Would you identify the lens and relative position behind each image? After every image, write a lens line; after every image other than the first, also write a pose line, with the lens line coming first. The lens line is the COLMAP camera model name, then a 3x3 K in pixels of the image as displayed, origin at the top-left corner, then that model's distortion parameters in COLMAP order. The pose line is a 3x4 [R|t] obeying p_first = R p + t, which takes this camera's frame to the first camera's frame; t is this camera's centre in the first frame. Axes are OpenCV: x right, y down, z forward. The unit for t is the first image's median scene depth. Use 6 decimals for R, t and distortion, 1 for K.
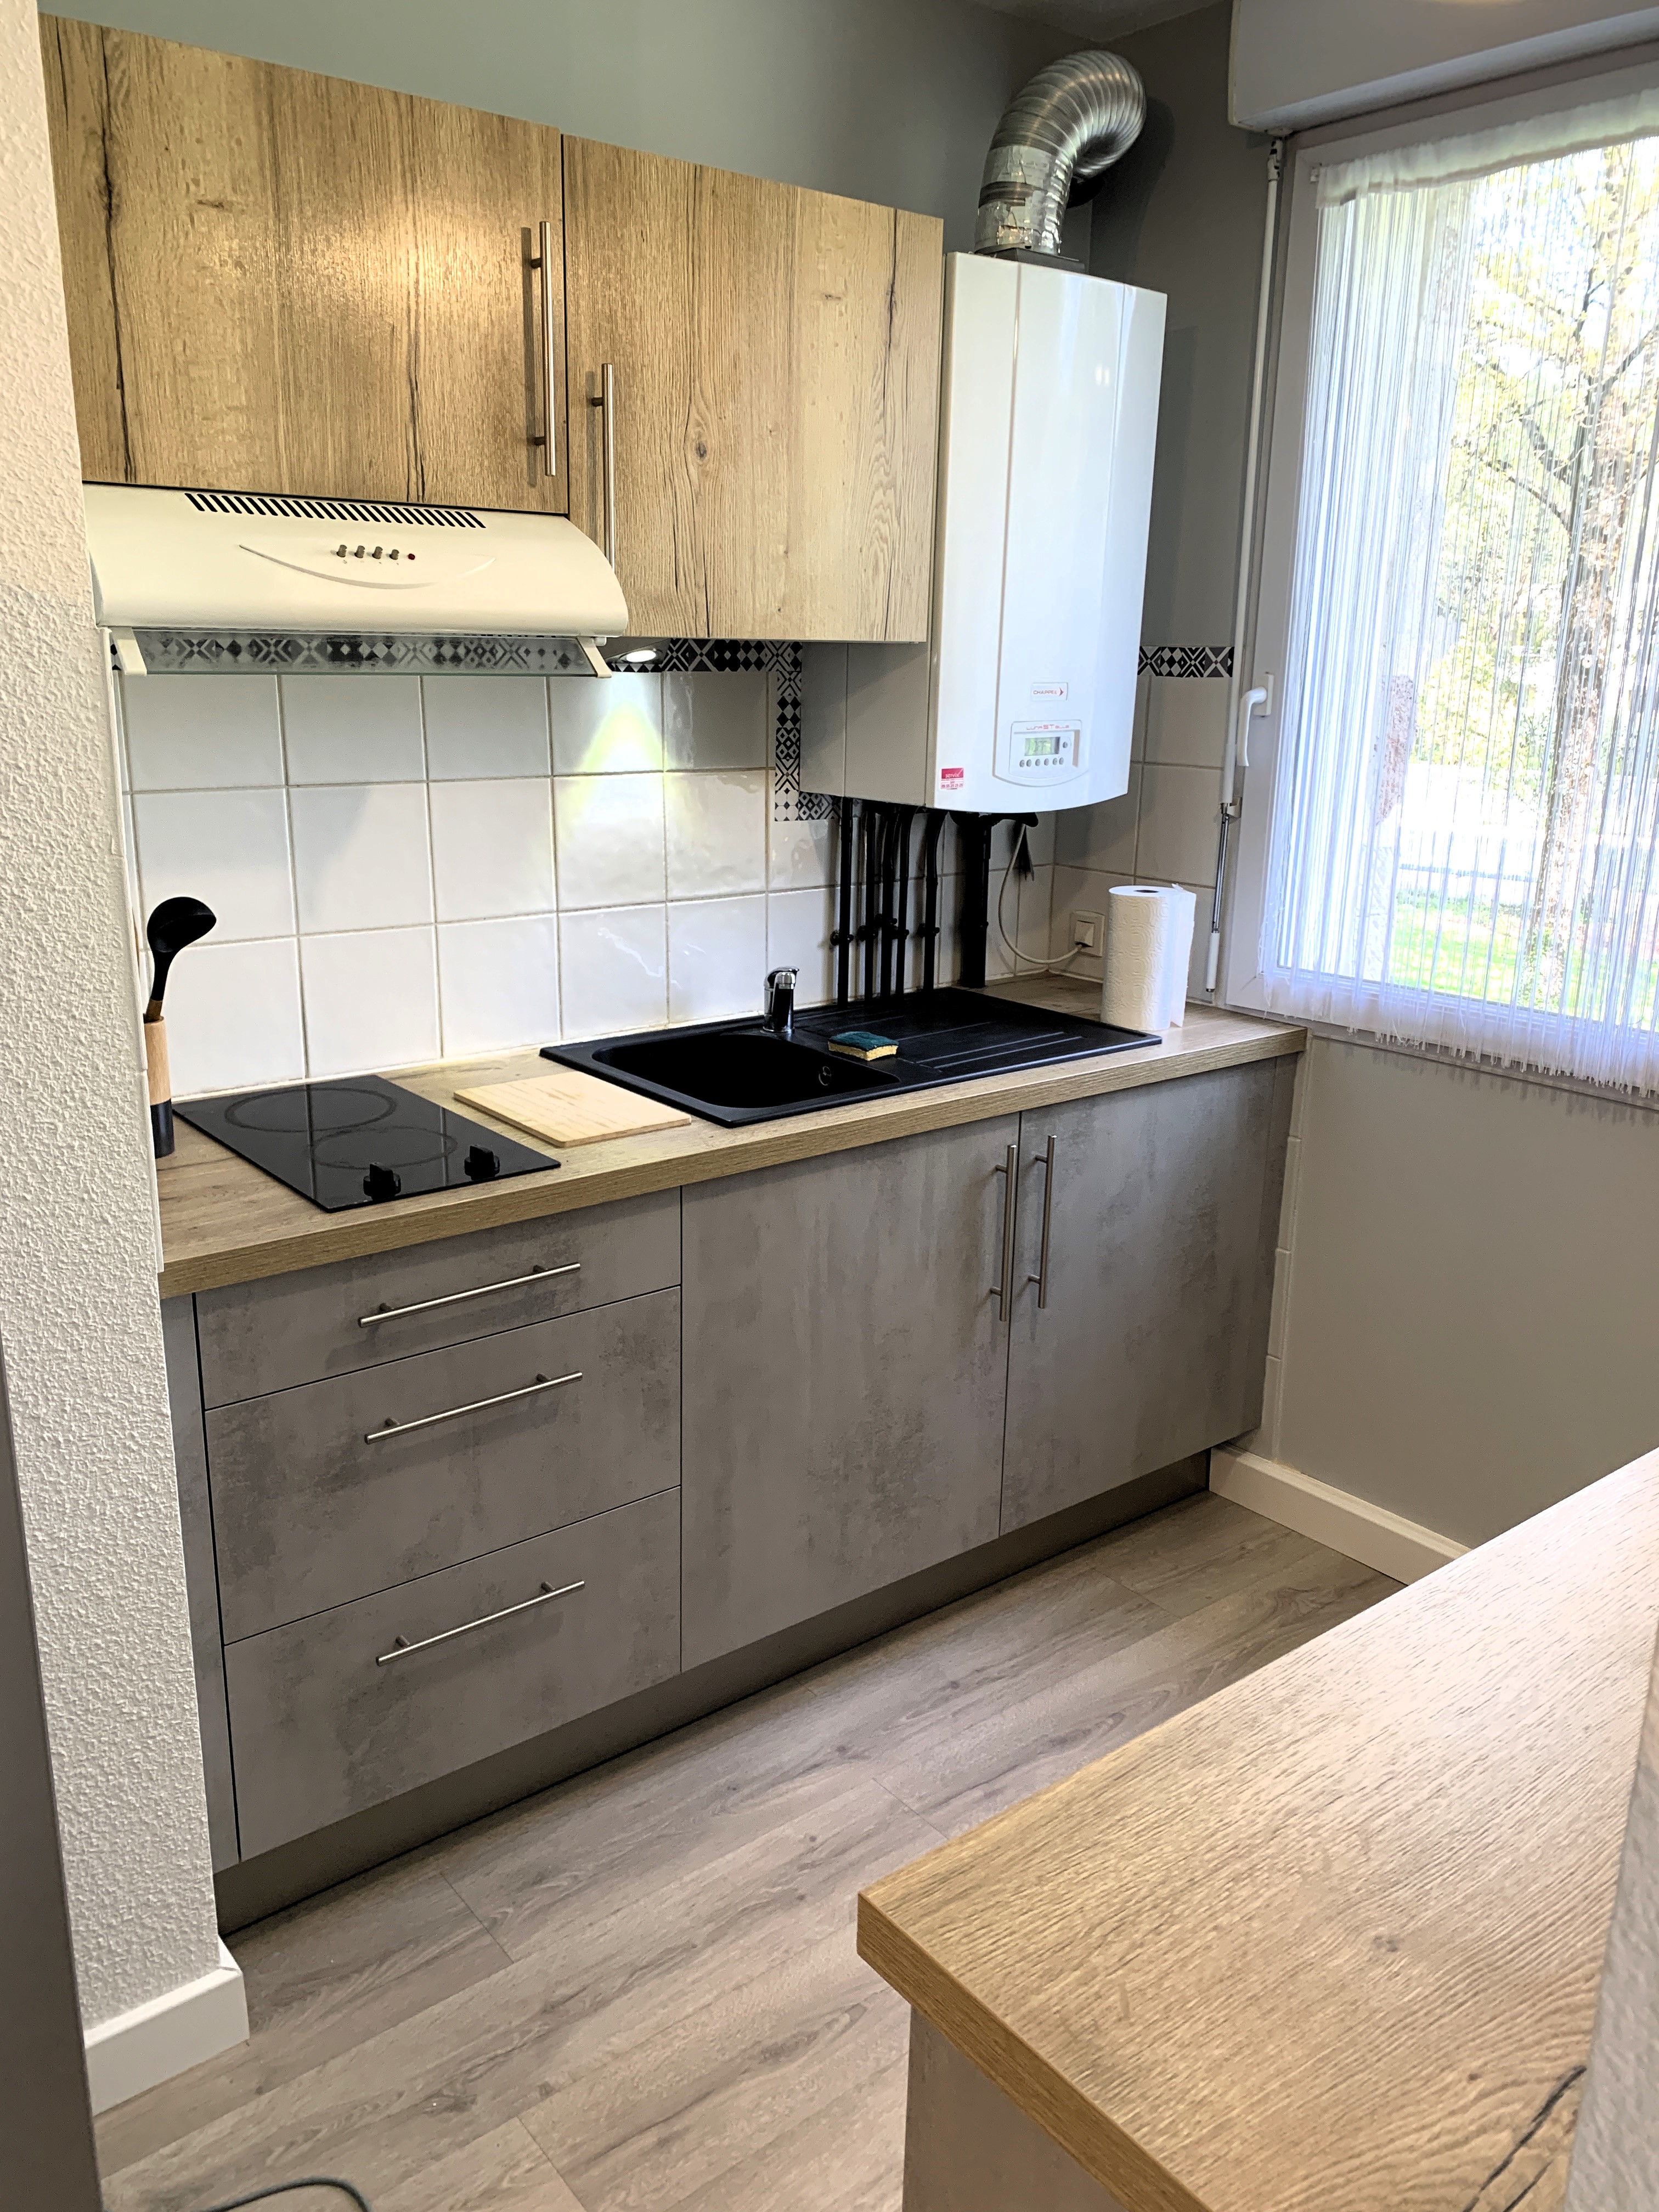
lens RADIAL K [[1682.4, 0, 816.2], [0, 1682.4, 1111.5], [0, 0, 1]] dist [0.043971, -0.038806]
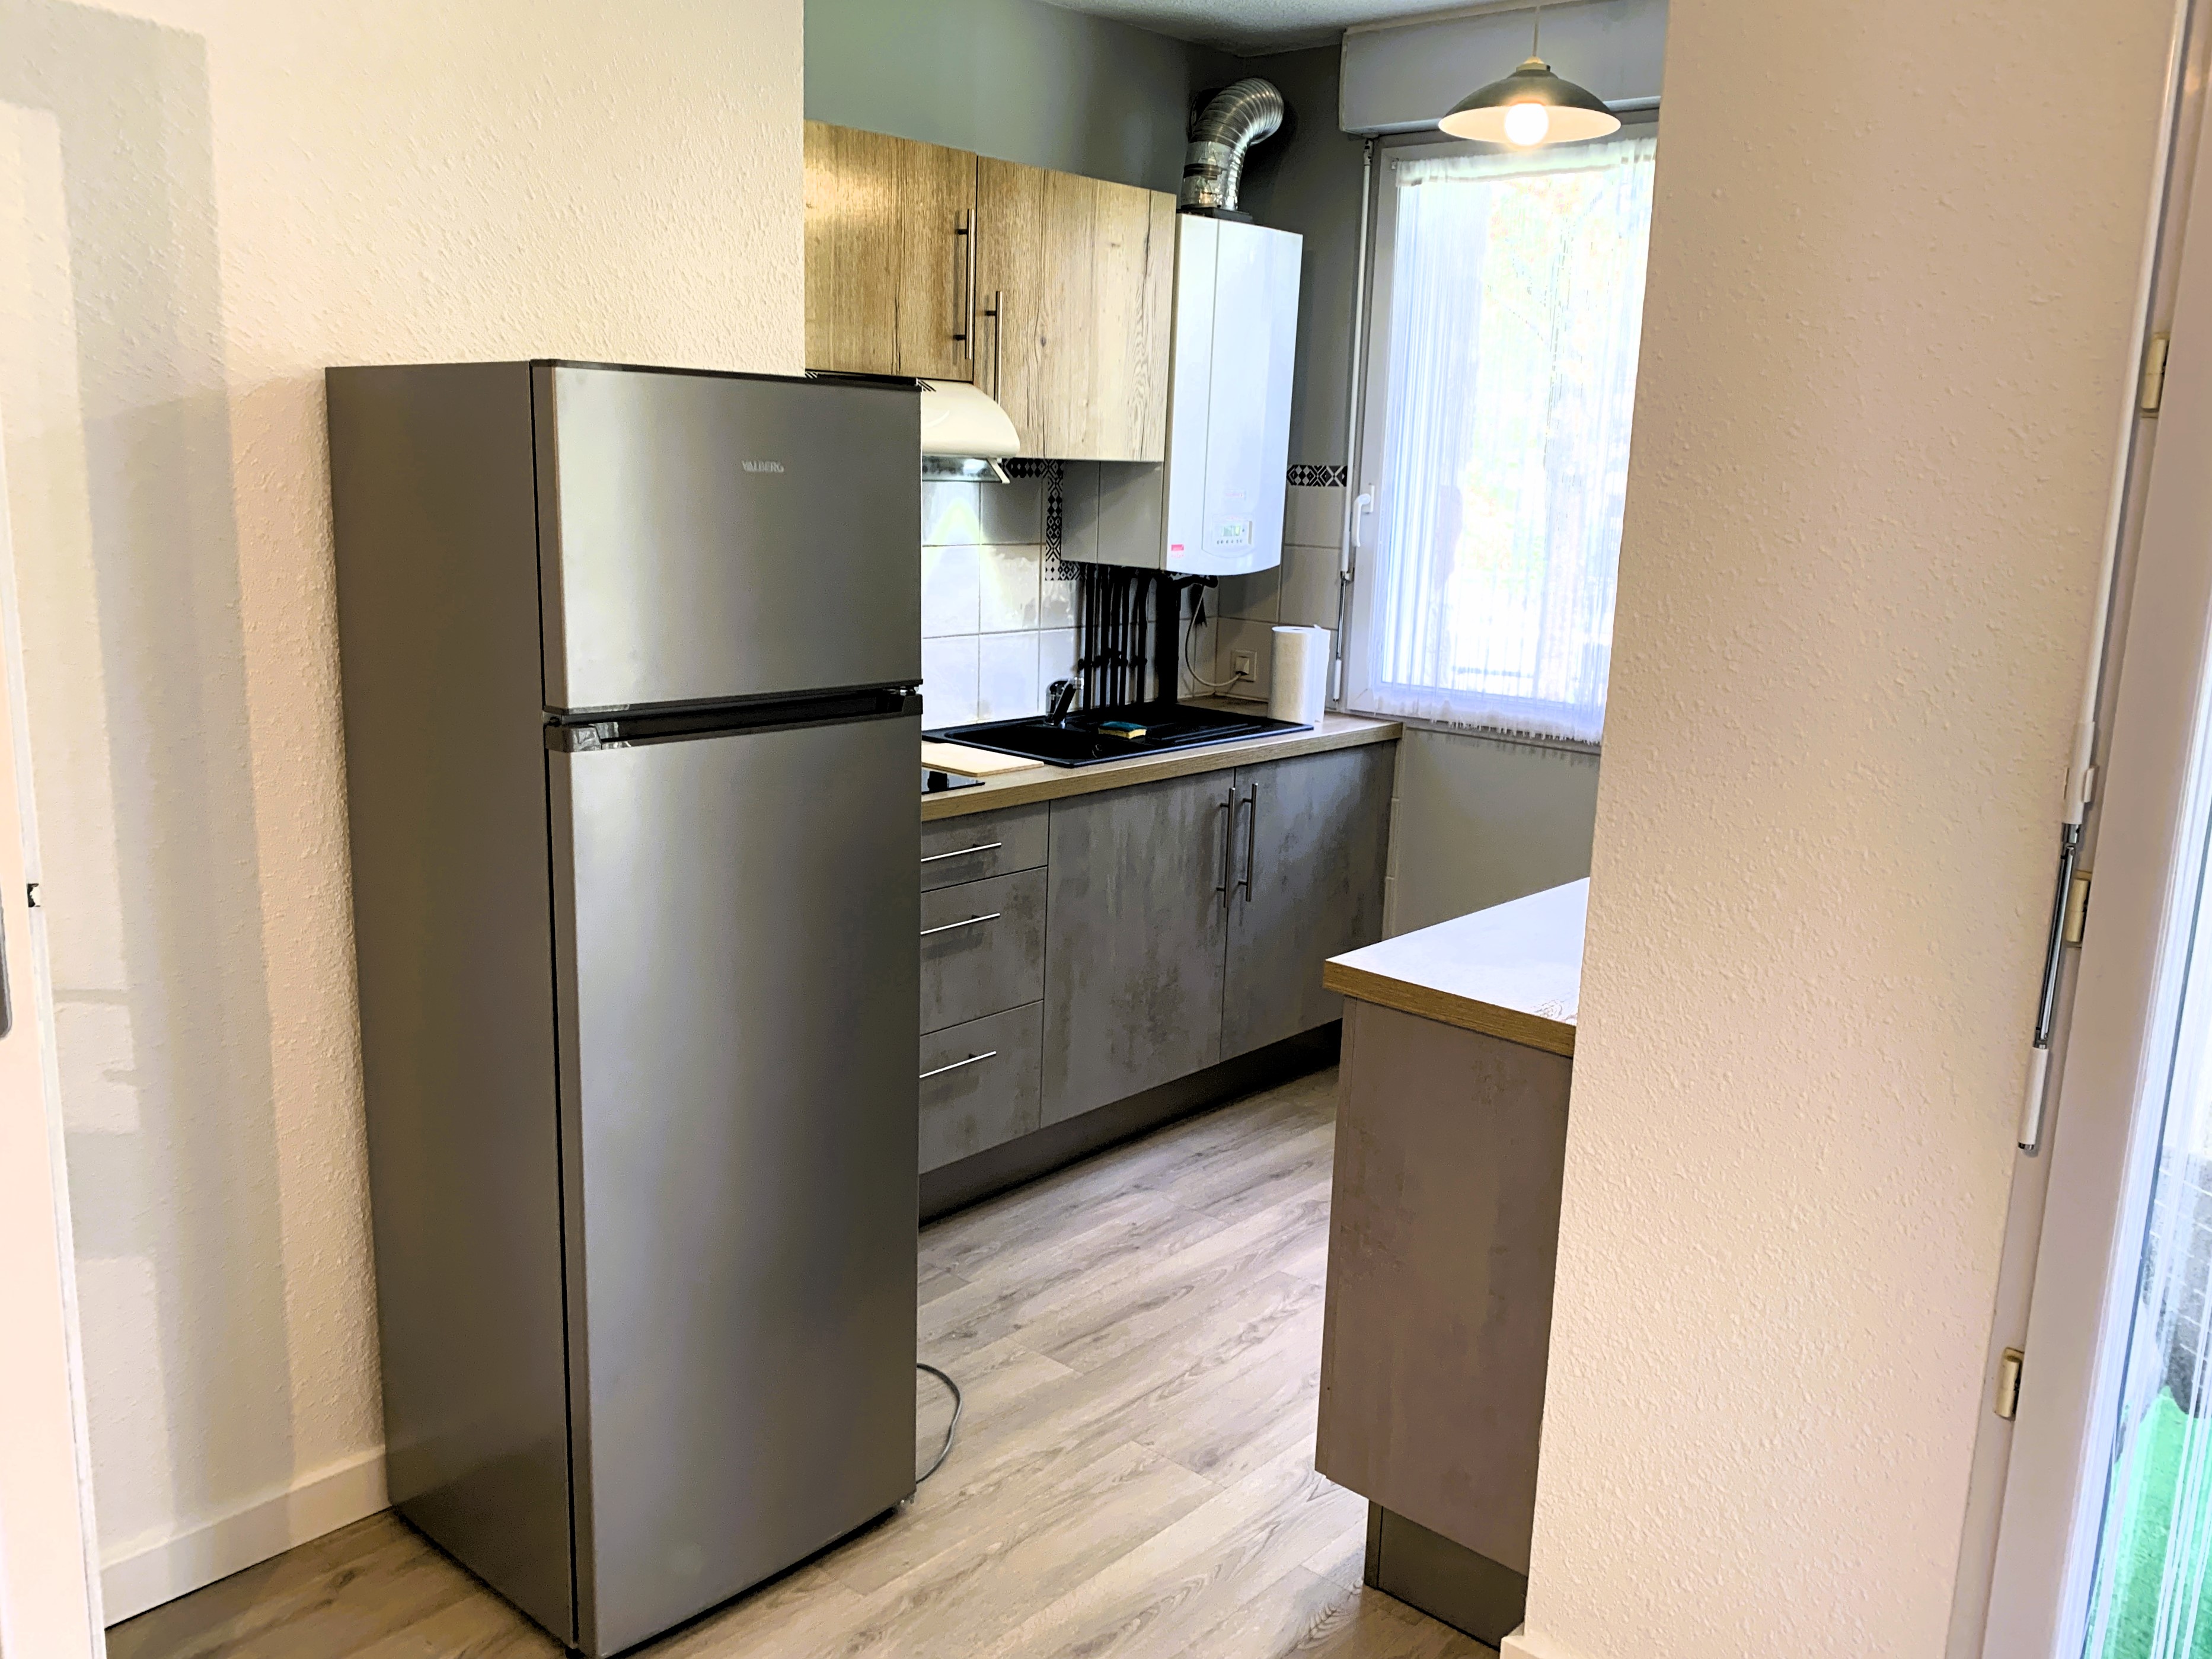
lens RADIAL K [[1804.3, 0, 1115.2], [0, 1804.3, 847.0], [0, 0, 1]] dist [0.076938, -0.007714]
pose [[0.983906, -0.020117, 0.177551, -0.271201], [0.028838, 0.998494, -0.046679, 0.142178], [-0.176344, 0.051048, 0.983004, -0.571618]]
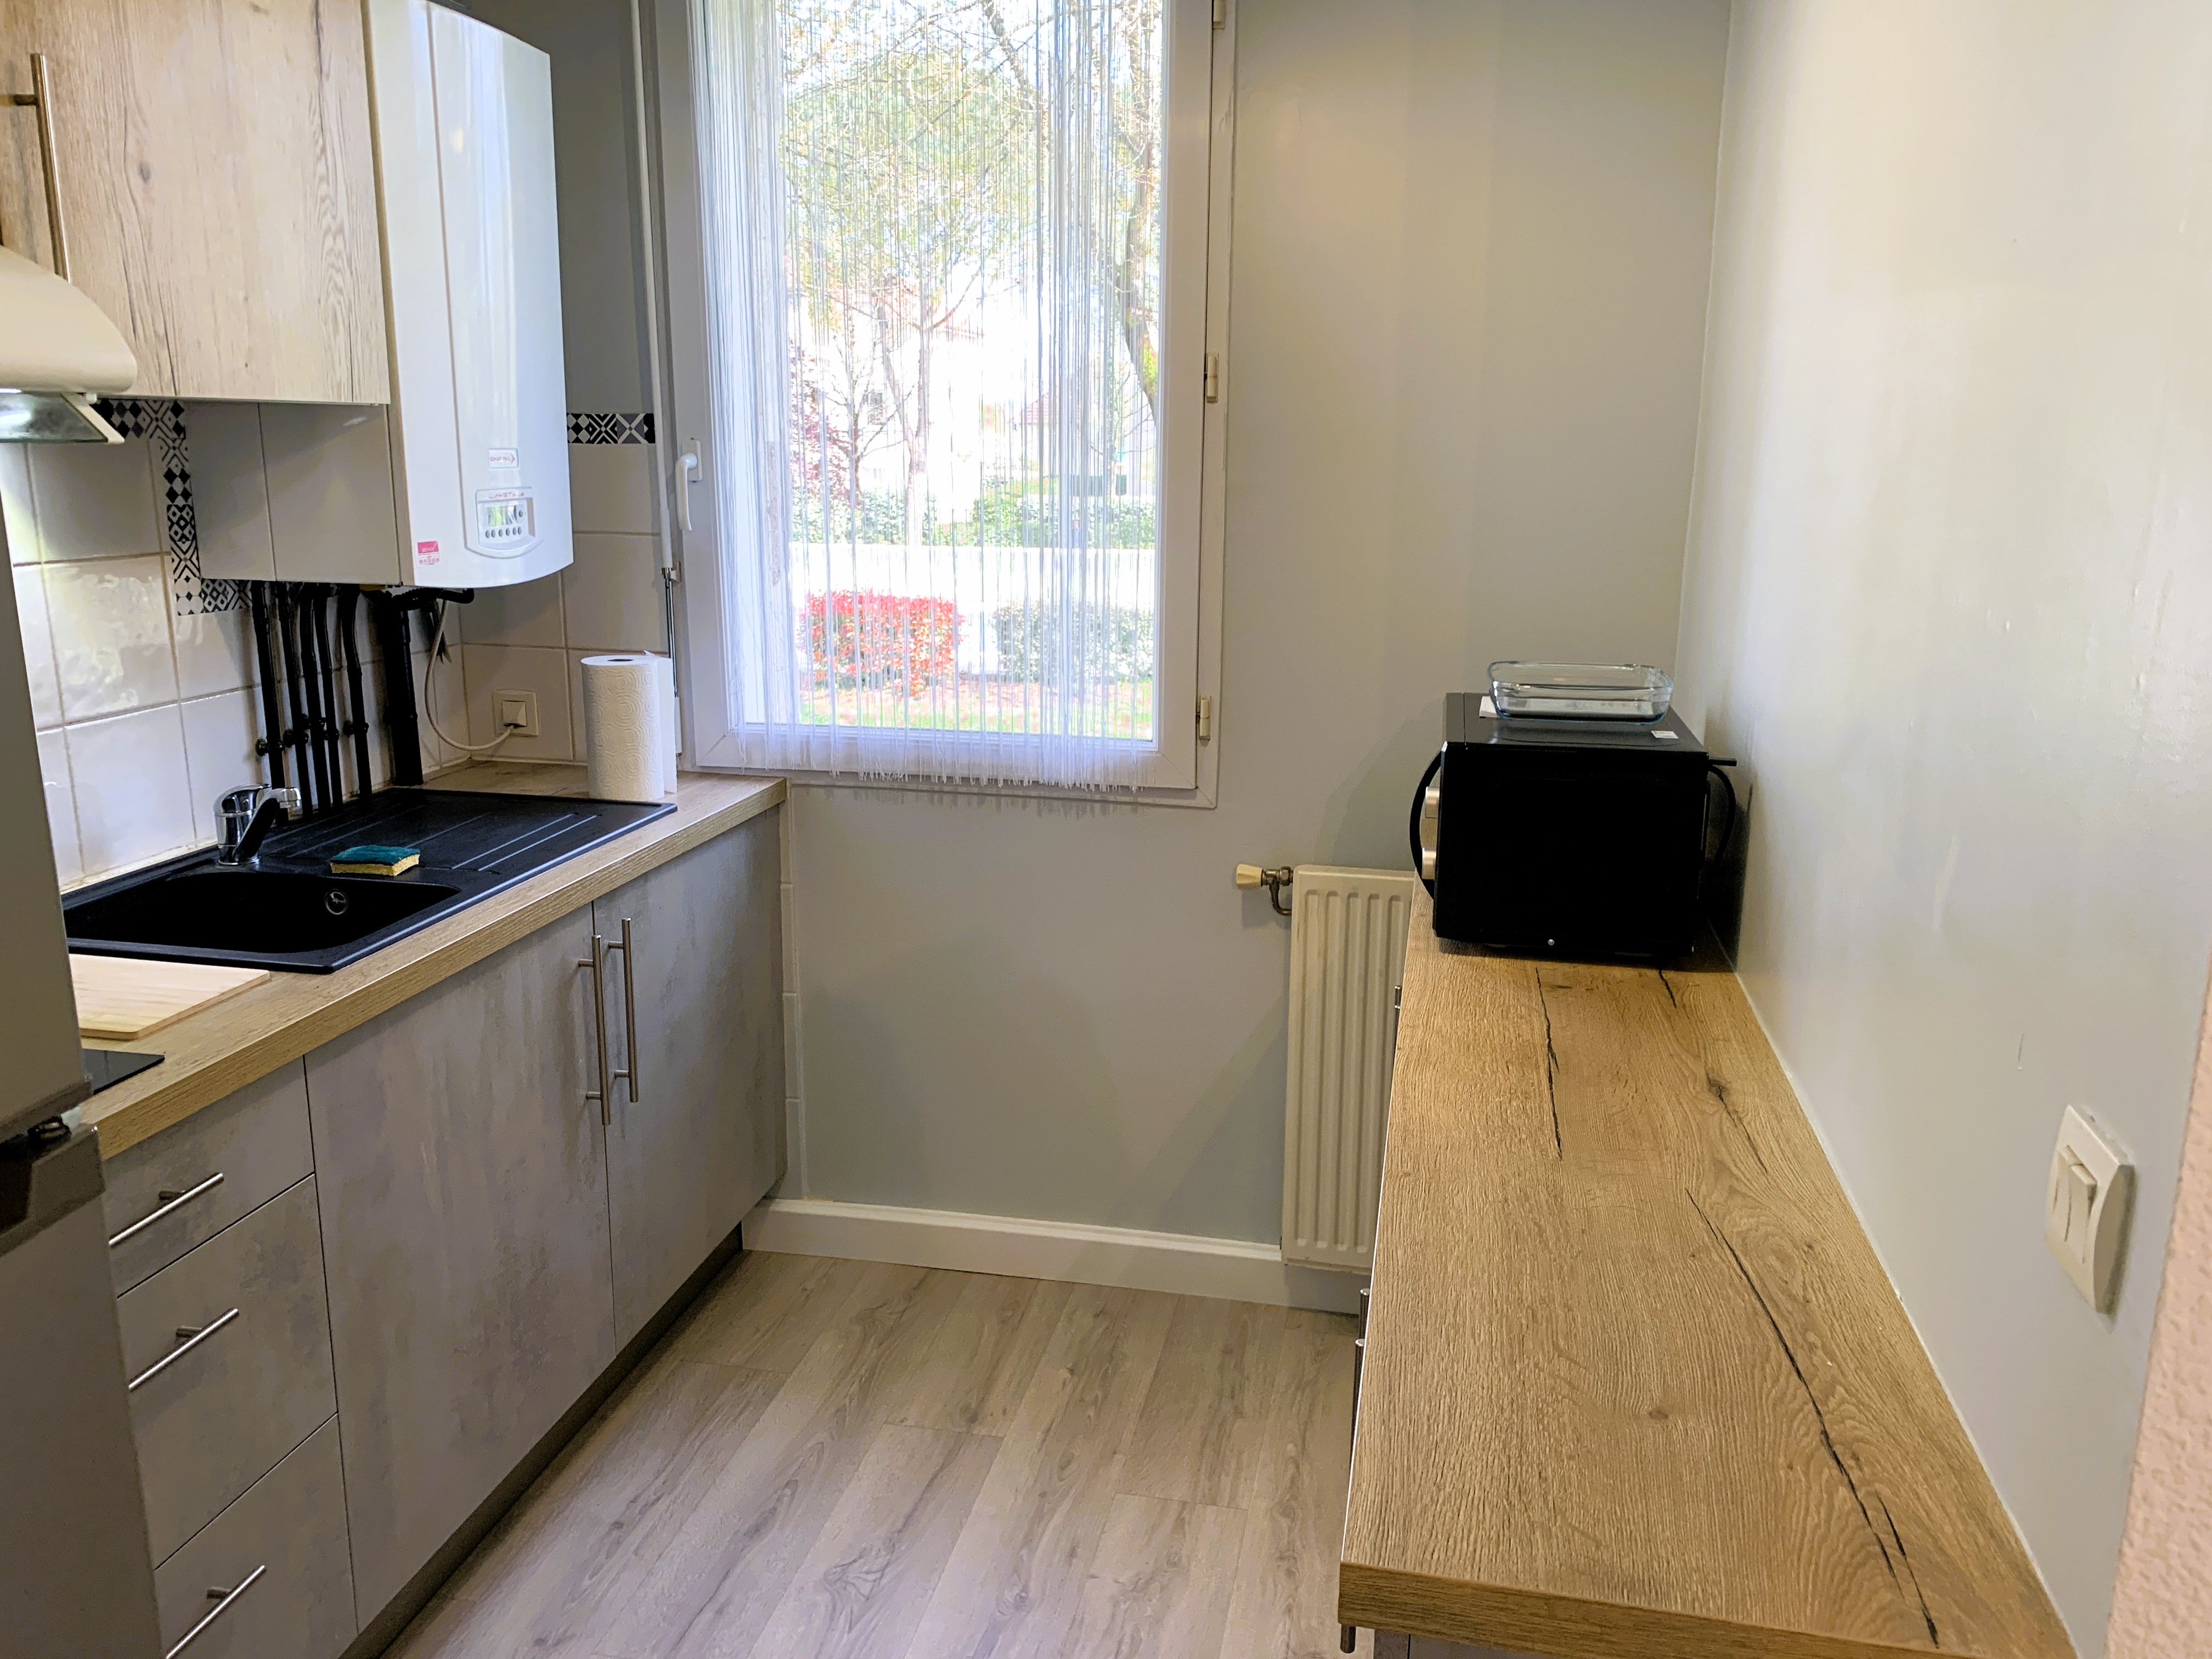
lens RADIAL K [[1682.4, 0, 1118.5], [0, 1682.4, 818.0], [0, 0, 1]] dist [0.043971, -0.038806]
pose [[0.758503, -0.149252, 0.634348, -0.243113], [0.171730, 0.984791, 0.026365, -0.018953], [-0.628635, 0.088939, 0.772598, 0.078908]]
